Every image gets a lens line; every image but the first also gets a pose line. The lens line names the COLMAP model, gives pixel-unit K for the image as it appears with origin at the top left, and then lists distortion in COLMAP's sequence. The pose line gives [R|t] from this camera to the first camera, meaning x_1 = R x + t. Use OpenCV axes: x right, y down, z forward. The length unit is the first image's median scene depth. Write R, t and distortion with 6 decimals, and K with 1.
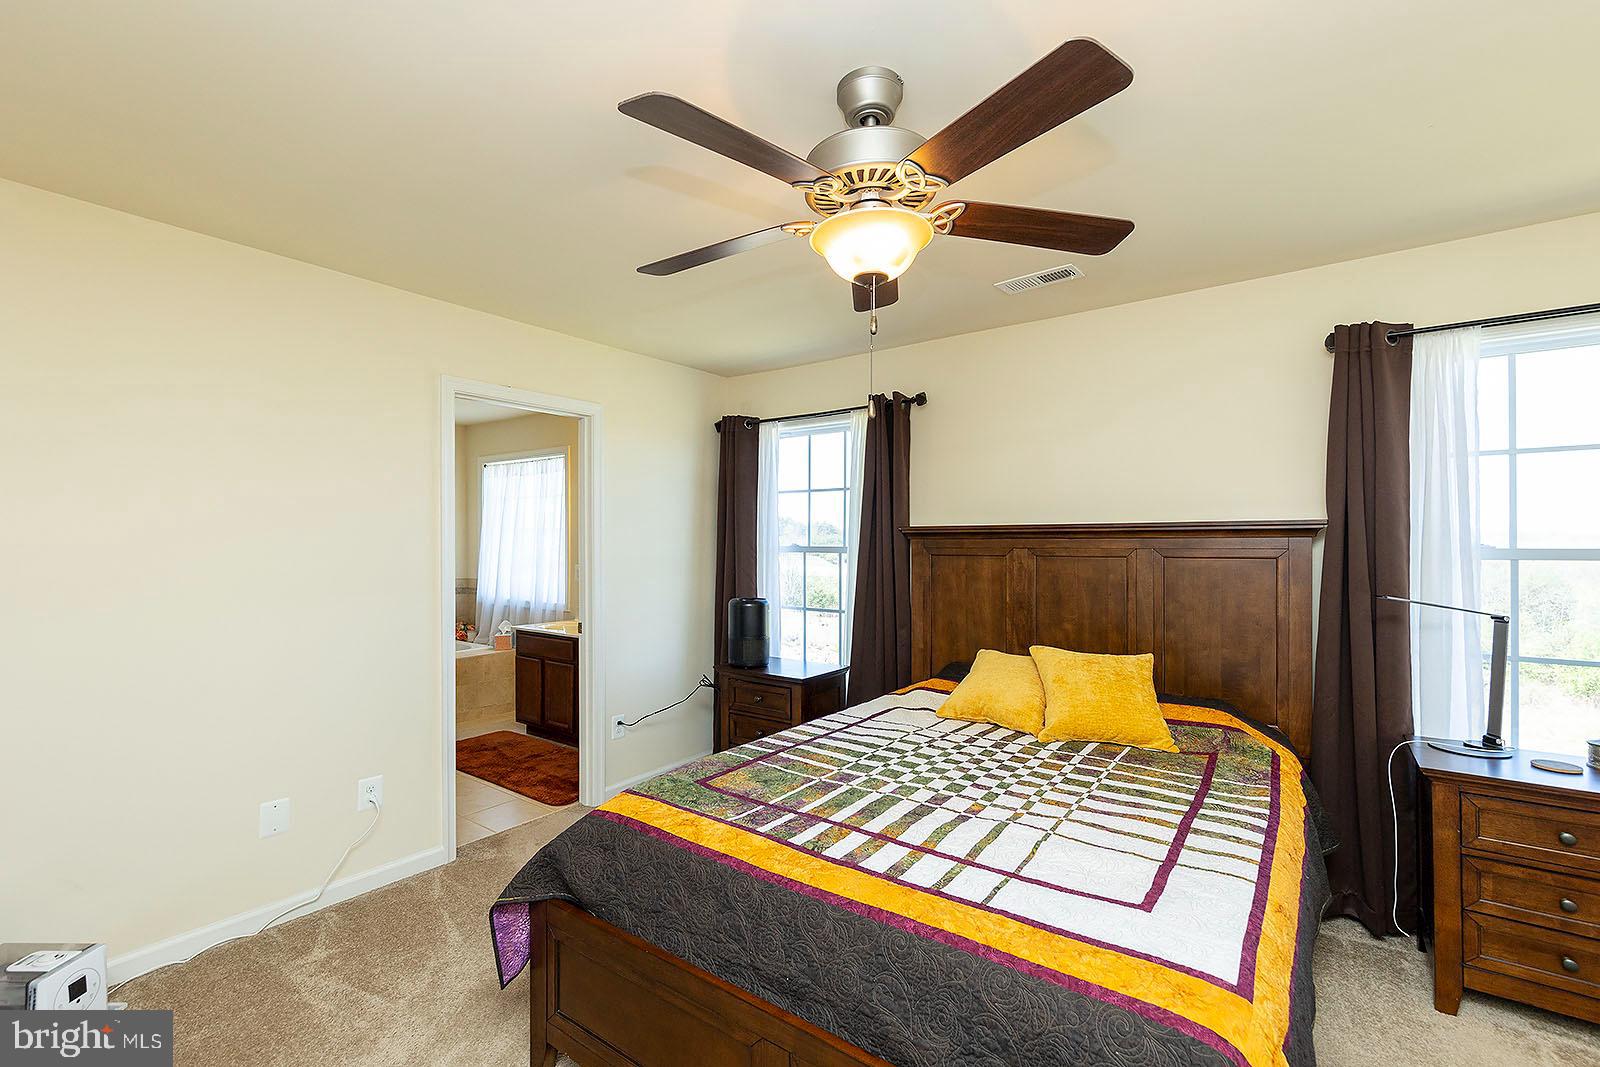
lens RADIAL K [[699.1, 0, 798.5], [0, 699.1, 529.8], [0, 0, 1]] dist [0.002207, -0.000068]
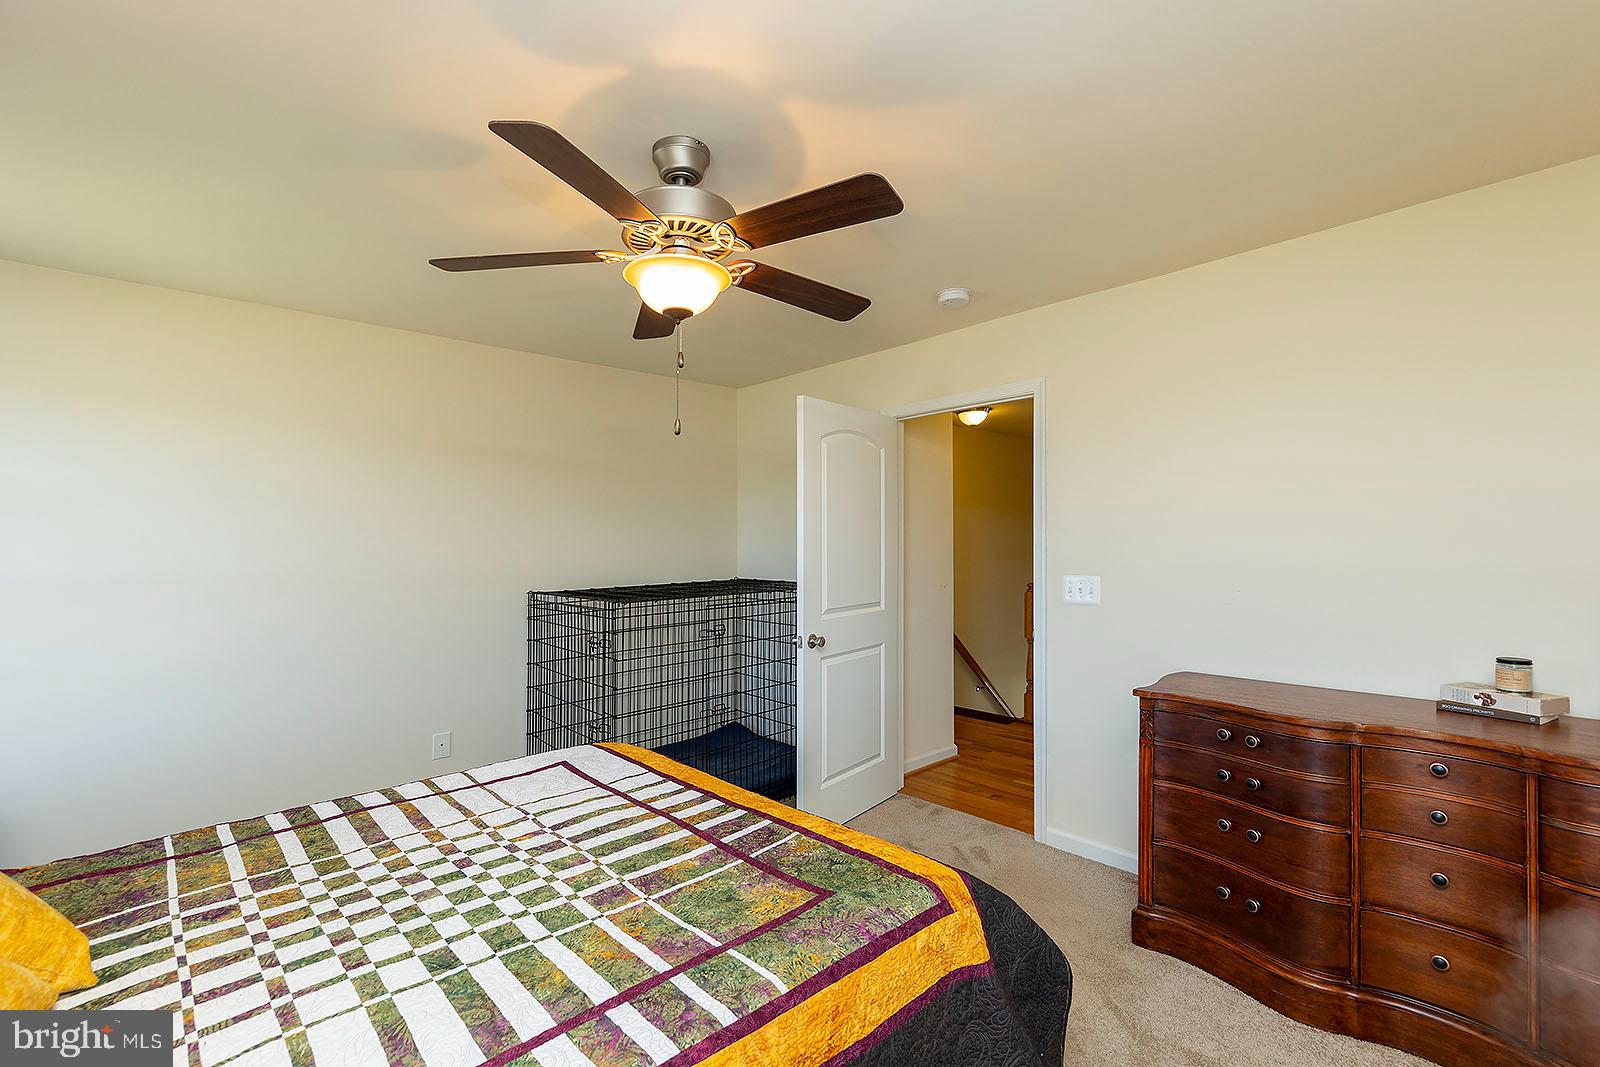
lens RADIAL K [[701.4, 0, 795.3], [0, 701.4, 534.9], [0, 0, 1]] dist [0.017136, -0.009303]
pose [[-0.983237, 0.017479, 0.181492, -0.219398], [0.012131, 0.999460, -0.030536, 0.031082], [-0.181928, -0.027822, -0.982918, 1.533806]]
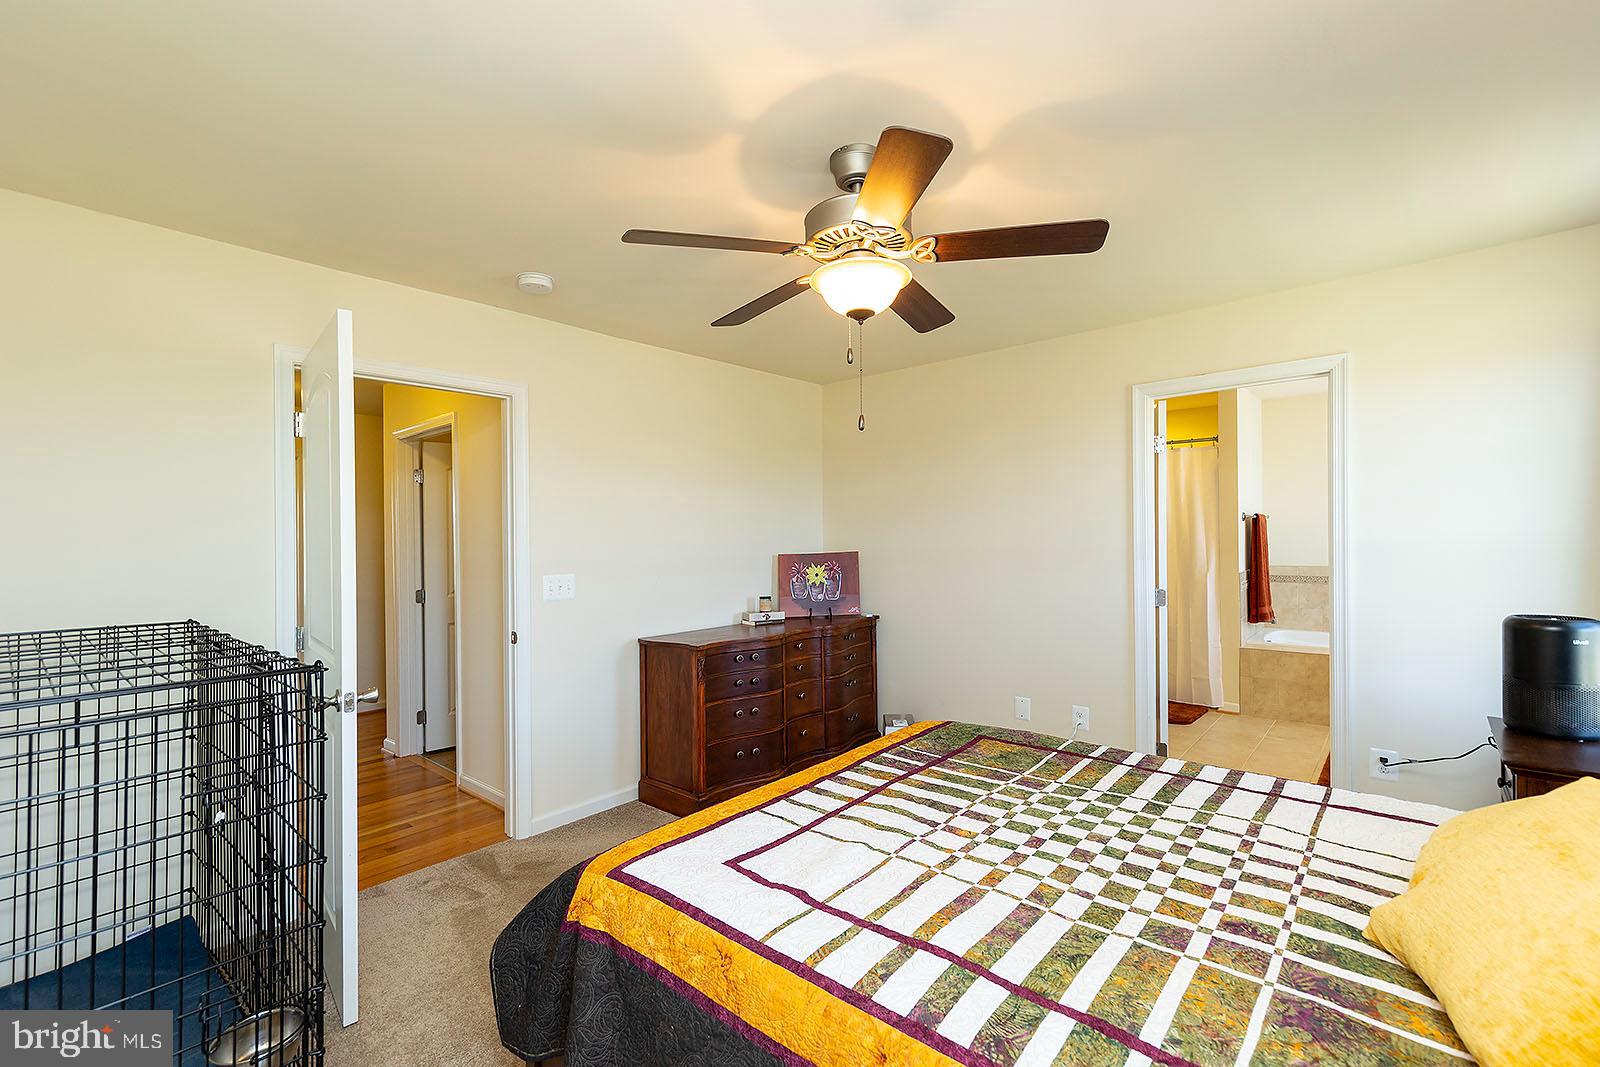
lens RADIAL K [[701.4, 0, 795.3], [0, 701.4, 534.9], [0, 0, 1]] dist [0.017136, -0.009303]
pose [[-0.083862, 0.000706, -0.996477, 0.962931], [0.039120, 0.999231, -0.002585, 0.012667], [0.995709, -0.039199, -0.083825, 0.730021]]
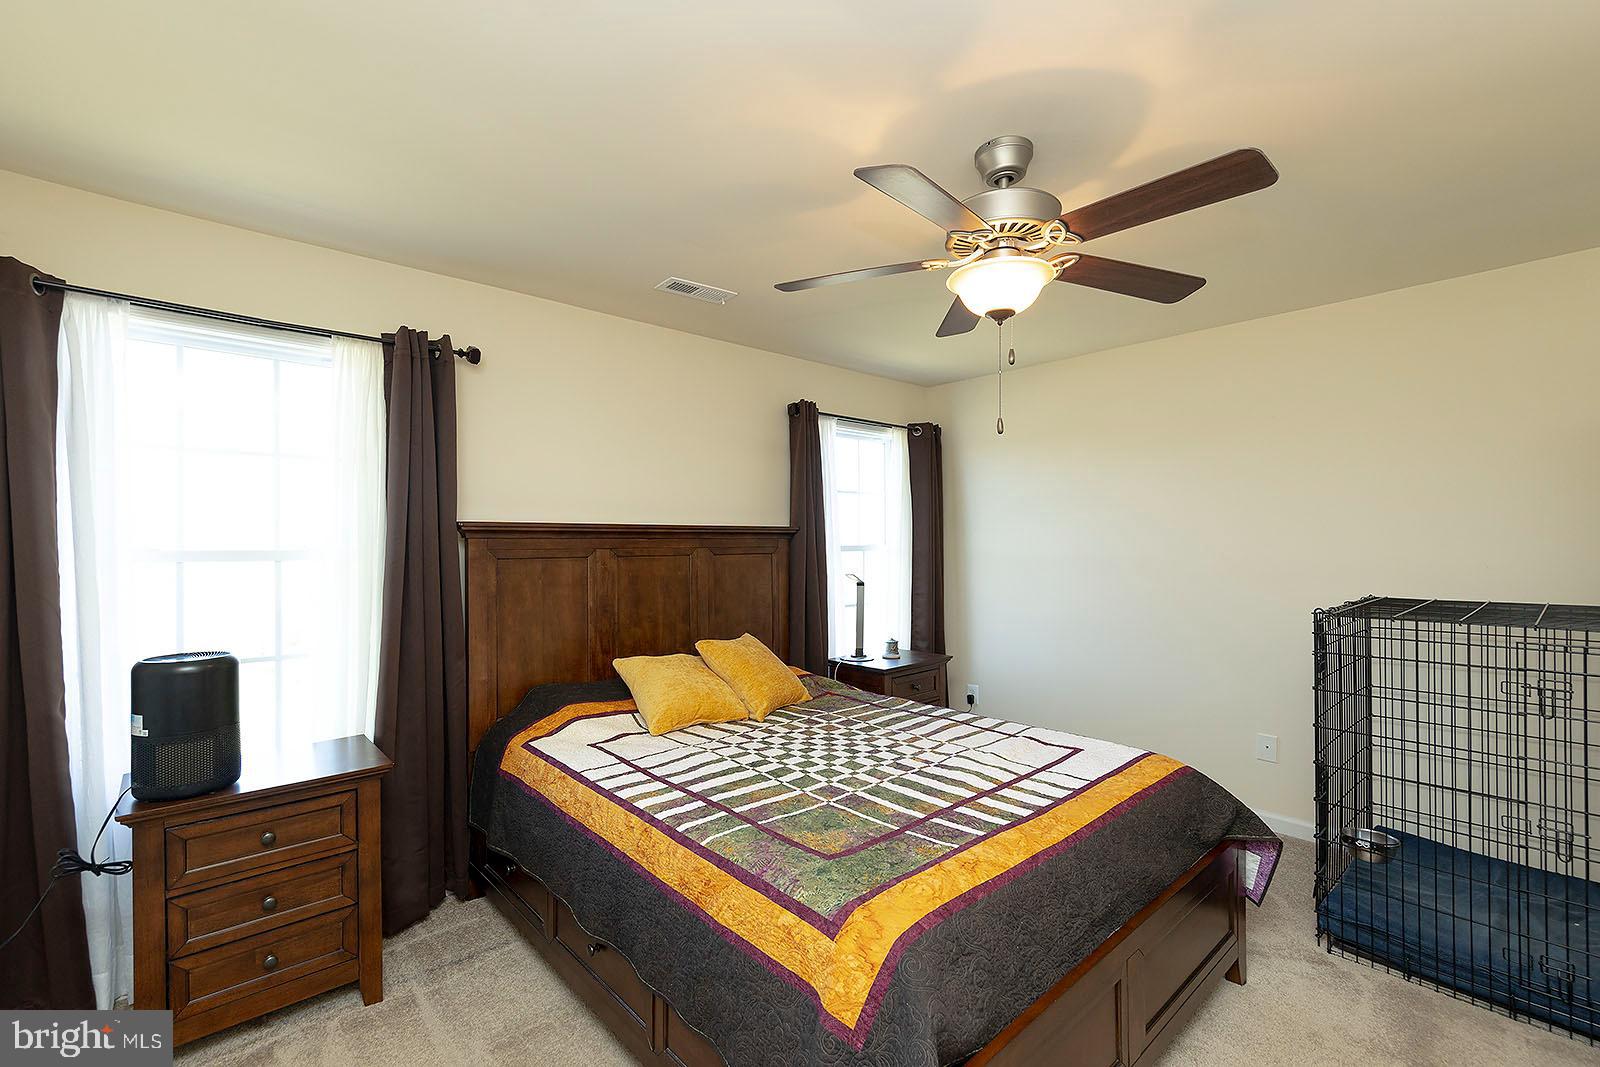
lens RADIAL K [[699.1, 0, 798.5], [0, 699.1, 529.8], [0, 0, 1]] dist [0.002207, -0.000068]
pose [[0.195365, 0.017483, 0.980575, -0.814744], [-0.014223, 0.999786, -0.014992, 0.016834], [-0.980628, -0.011018, 0.195571, 0.808499]]
